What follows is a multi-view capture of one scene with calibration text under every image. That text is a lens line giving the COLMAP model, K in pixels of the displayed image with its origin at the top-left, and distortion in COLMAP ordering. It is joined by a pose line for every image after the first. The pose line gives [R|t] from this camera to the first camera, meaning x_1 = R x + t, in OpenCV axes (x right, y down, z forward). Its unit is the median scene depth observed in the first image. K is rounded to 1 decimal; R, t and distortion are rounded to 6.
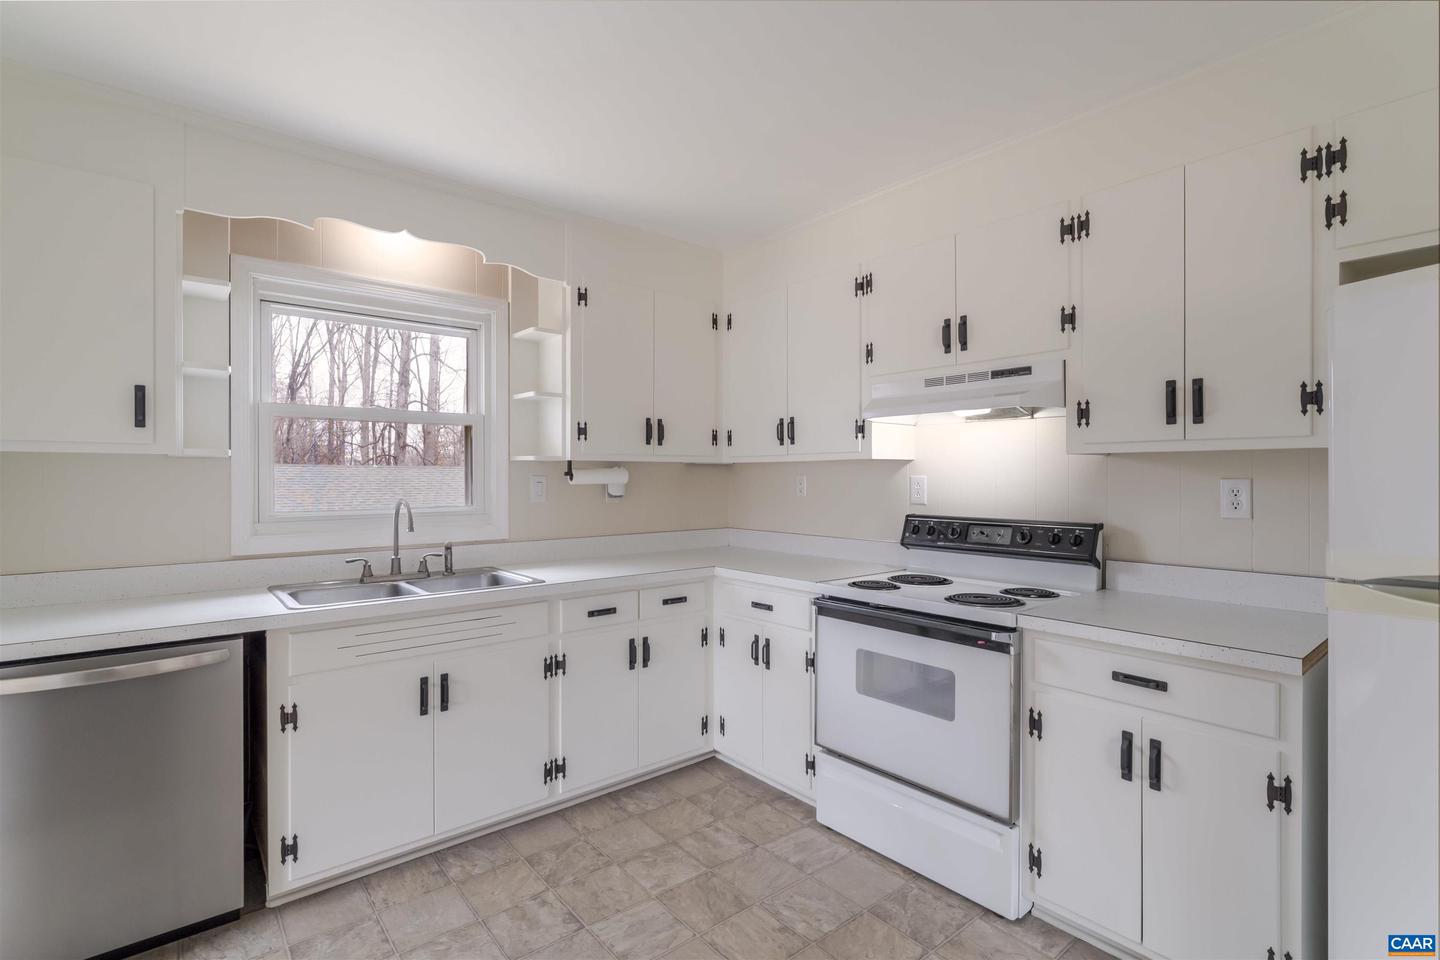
lens RADIAL K [[684.8, 0, 716.7], [0, 684.8, 476.9], [0, 0, 1]] dist [-0.000557, -0.000291]
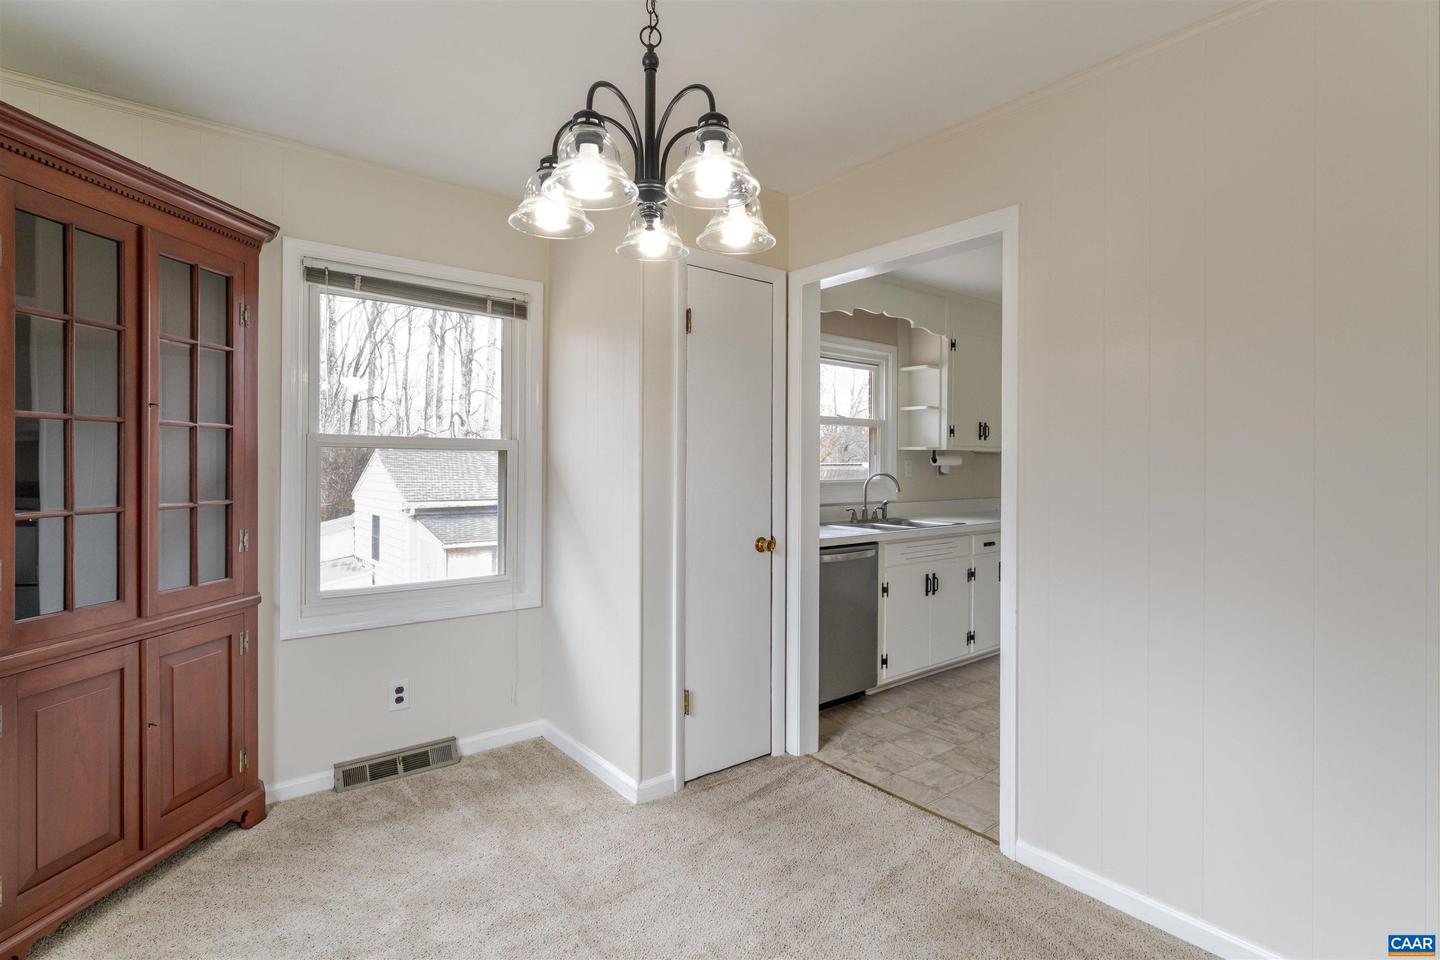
lens RADIAL K [[683.0, 0, 694.9], [0, 683.0, 468.8], [0, 0, 1]] dist [-0.000946, -0.000238]
pose [[0.999274, 0.006616, -0.037528, -0.859658], [-0.006351, 0.999954, 0.007182, 0.013419], [0.037574, -0.006938, 0.999270, -0.684279]]
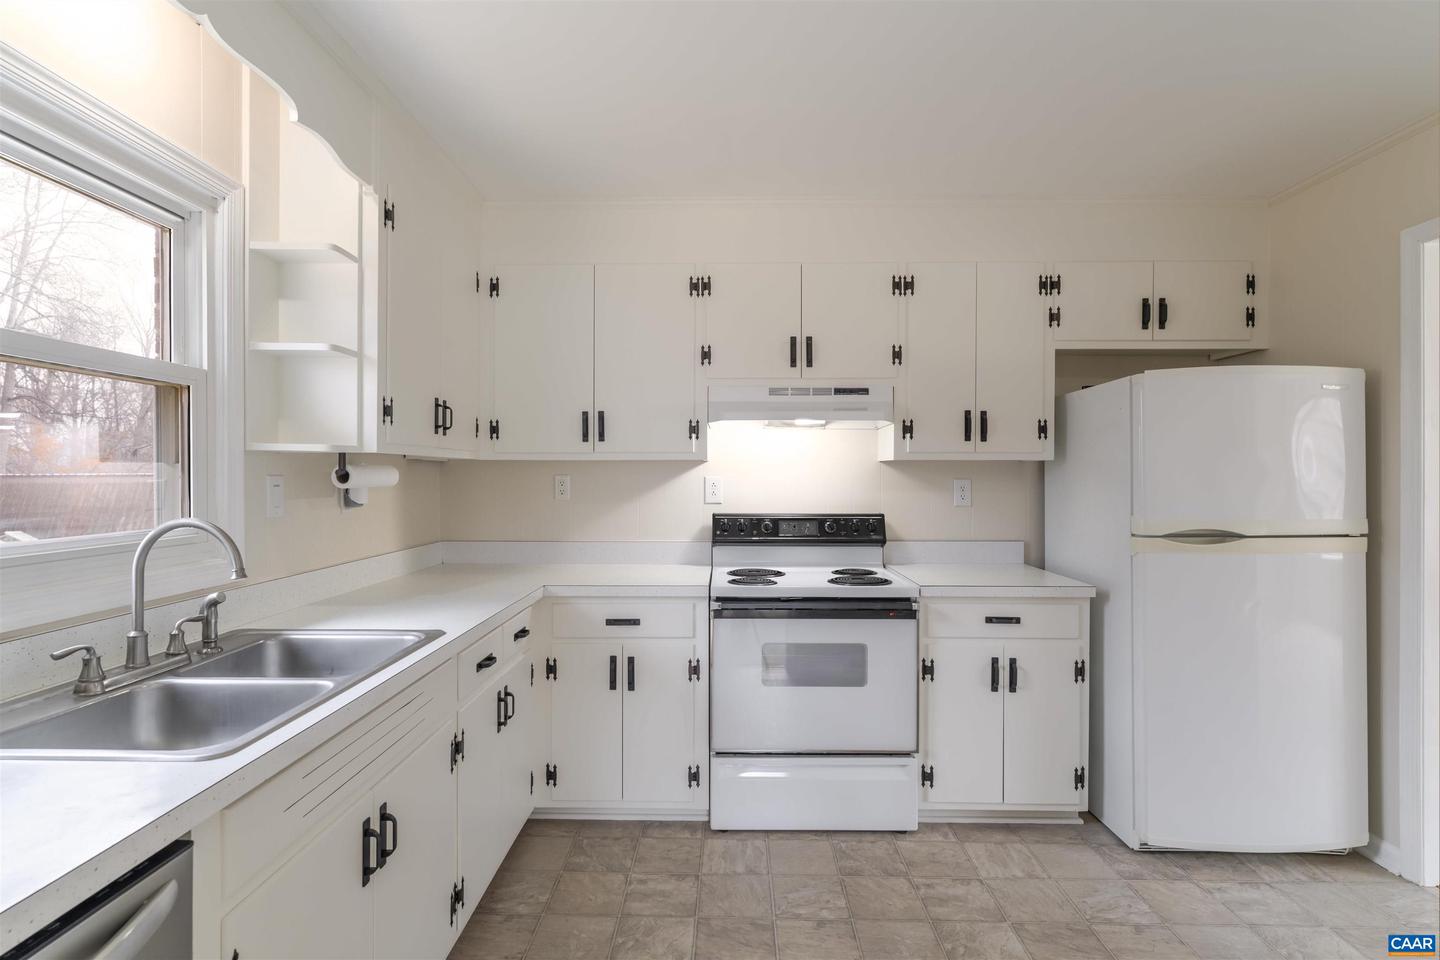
lens RADIAL K [[711.5, 0, 721.3], [0, 711.5, 478.1], [0, 0, 1]] dist [-0.000098, -0.000314]
pose [[0.645957, -0.000849, 0.763373, -0.625484], [-0.002050, 0.999994, 0.002847, -0.002255], [-0.763371, -0.003404, 0.645952, 0.337376]]
